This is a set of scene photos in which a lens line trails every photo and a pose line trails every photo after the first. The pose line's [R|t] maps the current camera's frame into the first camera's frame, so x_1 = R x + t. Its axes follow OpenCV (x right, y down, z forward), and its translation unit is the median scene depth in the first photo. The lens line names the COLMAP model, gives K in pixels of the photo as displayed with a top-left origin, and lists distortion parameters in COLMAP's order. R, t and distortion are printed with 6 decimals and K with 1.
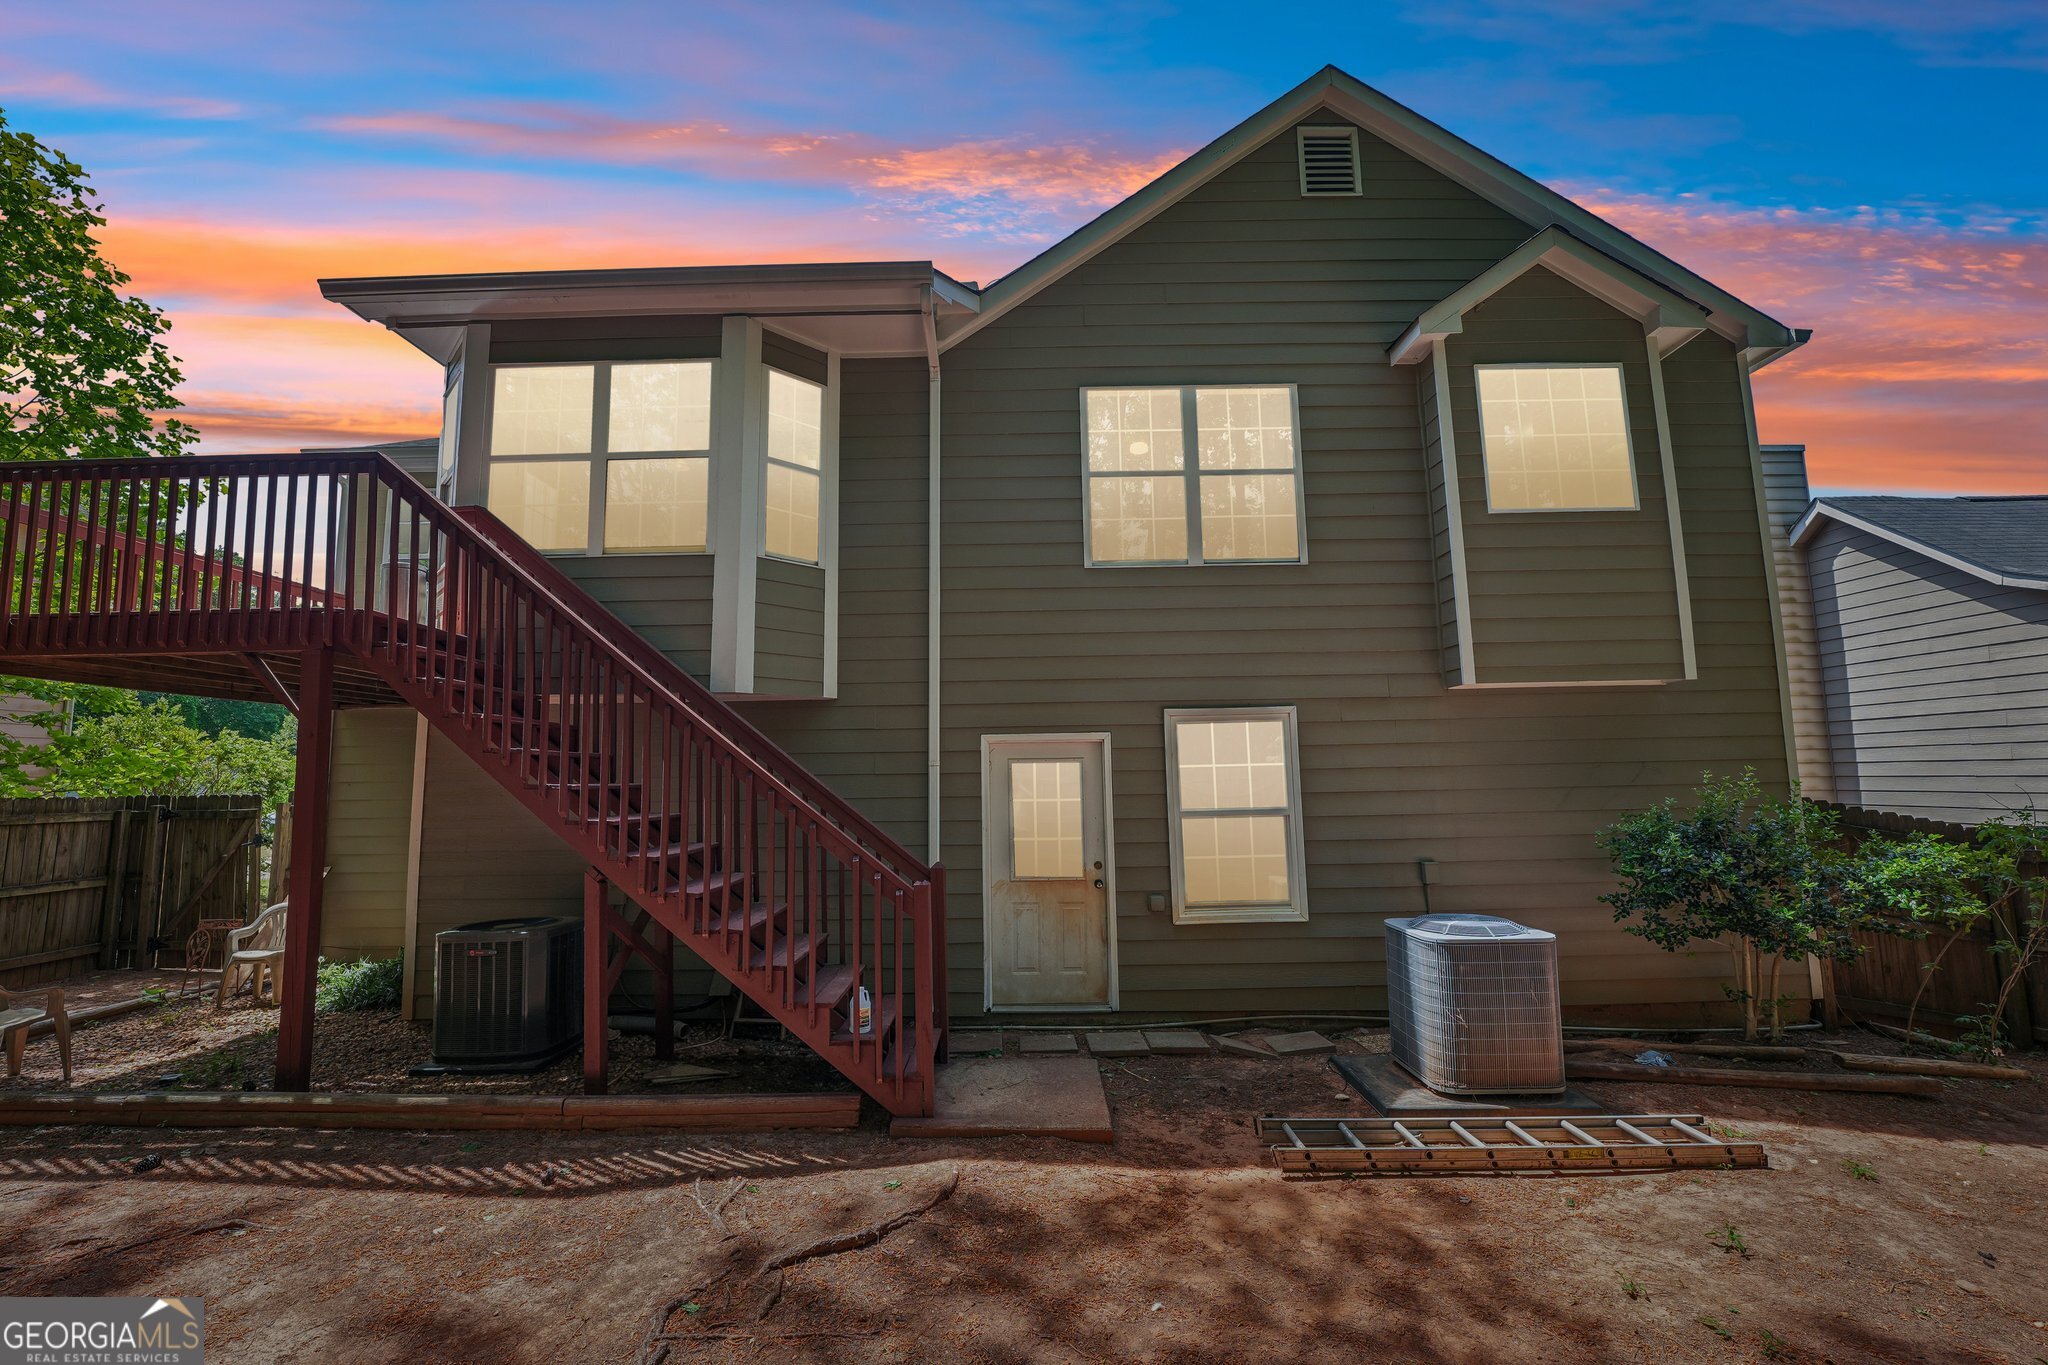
lens RADIAL K [[840.8, 0, 1019.1], [0, 840.8, 686.1], [0, 0, 1]] dist [-0.021298, 0.000540]
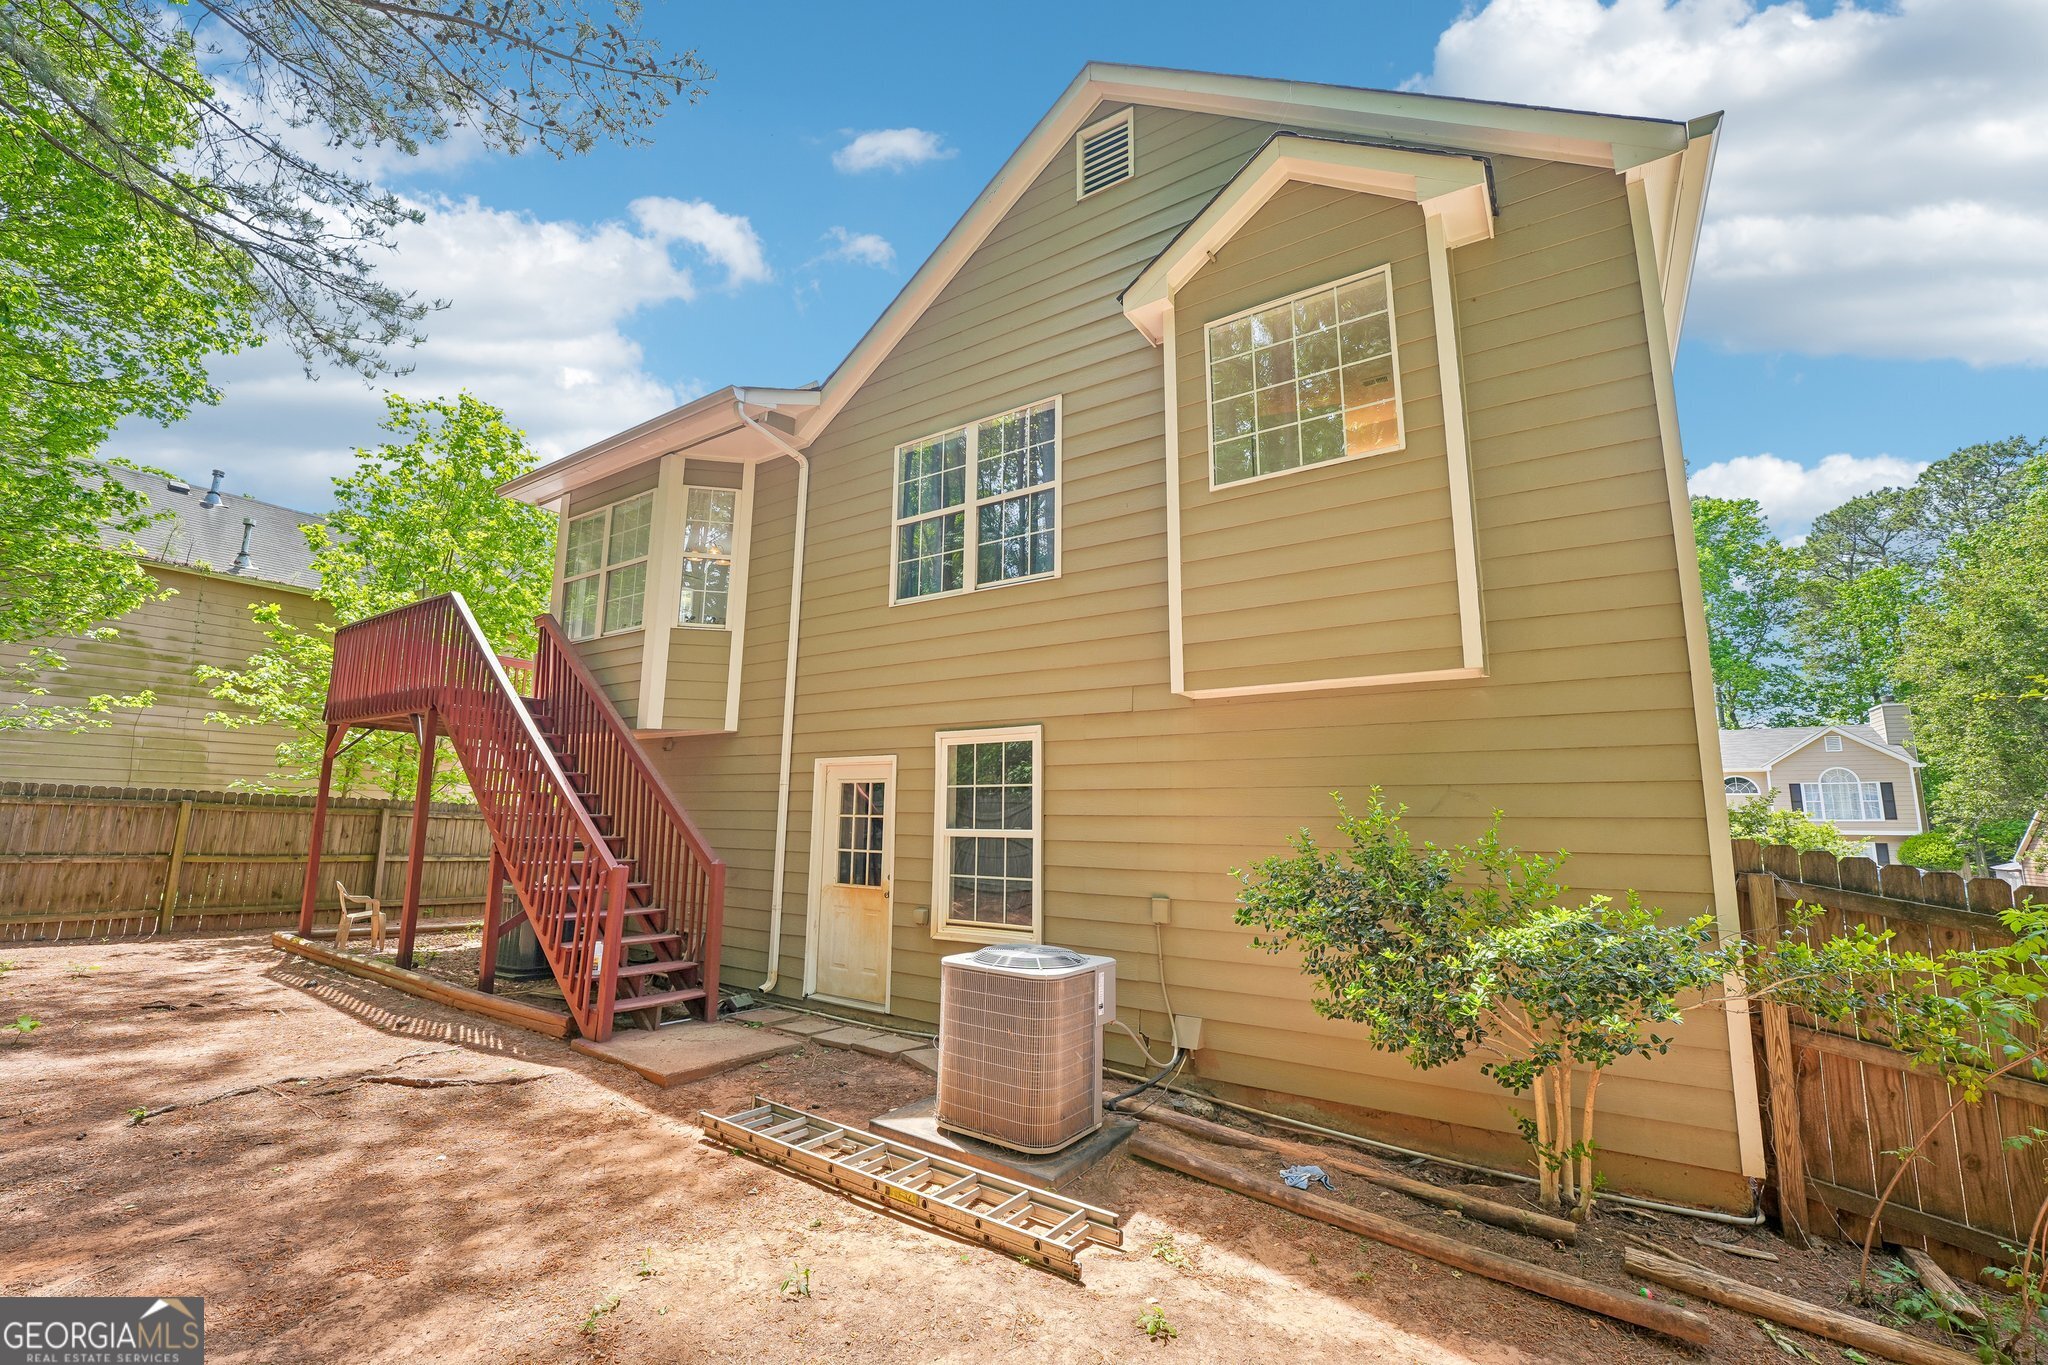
lens RADIAL K [[840.8, 0, 1010.1], [0, 840.8, 684.2], [0, 0, 1]] dist [-0.021298, 0.000540]
pose [[0.830386, -0.060839, -0.553857, 1.332392], [0.029541, 0.997430, -0.065272, 0.062442], [0.556405, 0.037839, 0.830049, 0.275777]]
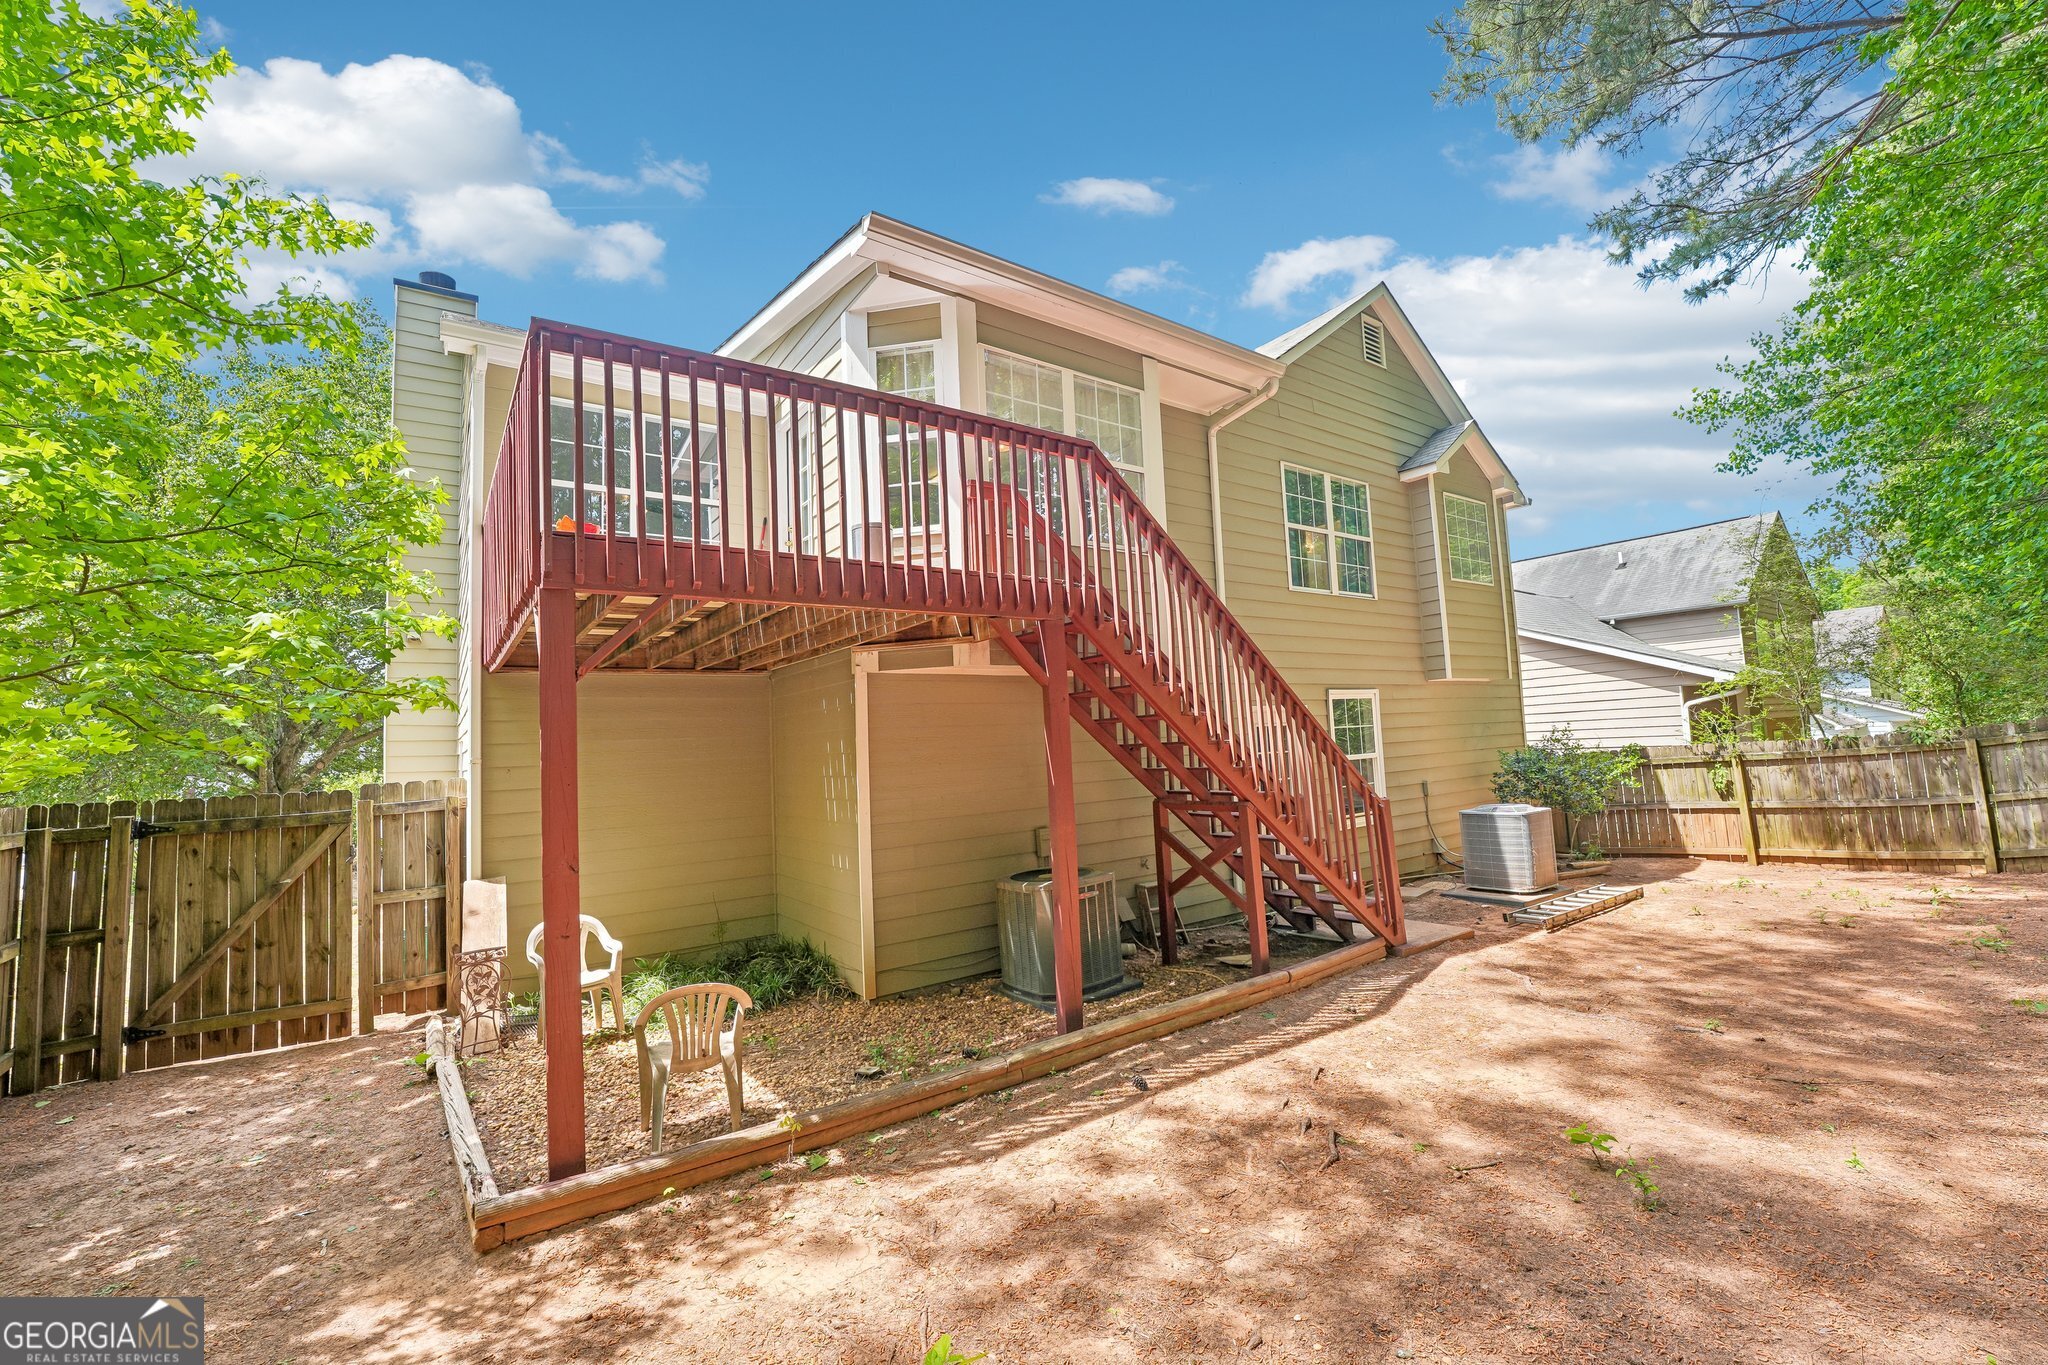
lens RADIAL K [[840.8, 0, 1036.6], [0, 840.8, 678.2], [0, 0, 1]] dist [-0.021298, 0.000540]
pose [[0.803875, 0.025395, 0.594256, -1.791268], [-0.030479, 0.999534, -0.001485, 0.039891], [-0.594017, -0.016918, 0.804275, 0.171489]]
